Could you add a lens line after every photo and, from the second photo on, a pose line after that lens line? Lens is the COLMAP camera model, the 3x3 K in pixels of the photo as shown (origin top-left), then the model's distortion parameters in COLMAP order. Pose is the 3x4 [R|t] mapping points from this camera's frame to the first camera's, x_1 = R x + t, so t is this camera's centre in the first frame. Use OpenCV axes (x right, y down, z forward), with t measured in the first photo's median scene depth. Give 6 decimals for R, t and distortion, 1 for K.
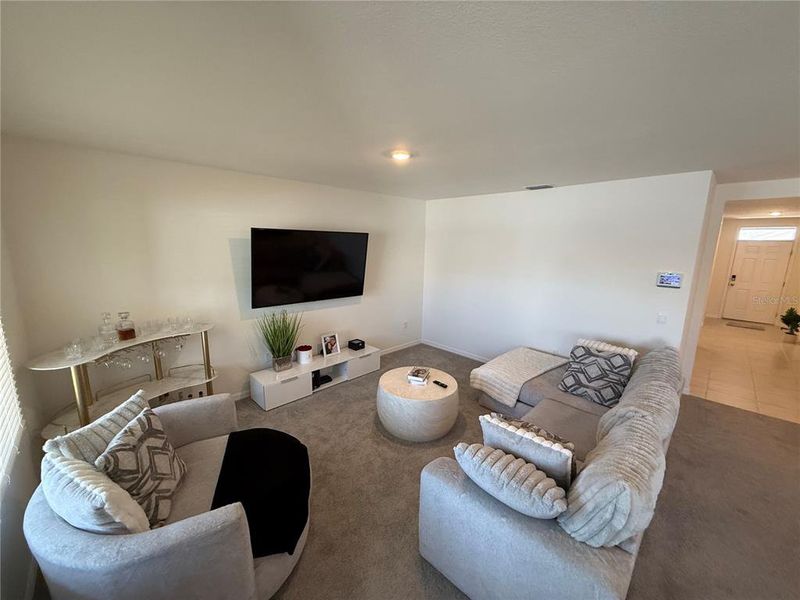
lens RADIAL K [[317.5, 0, 396.4], [0, 317.5, 300.6], [0, 0, 1]] dist [-0.001016, 0.000473]
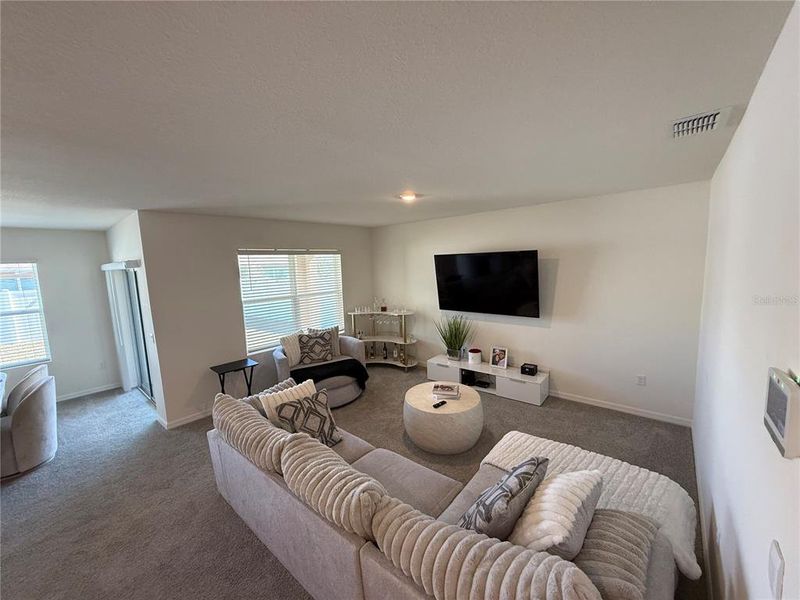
lens RADIAL K [[317.5, 0, 396.4], [0, 317.5, 300.6], [0, 0, 1]] dist [-0.001016, 0.000473]
pose [[0.091051, 0.097870, -0.991025, 0.884932], [-0.144641, 0.985906, 0.084076, -0.098448], [0.985286, 0.135687, 0.103923, 0.586484]]
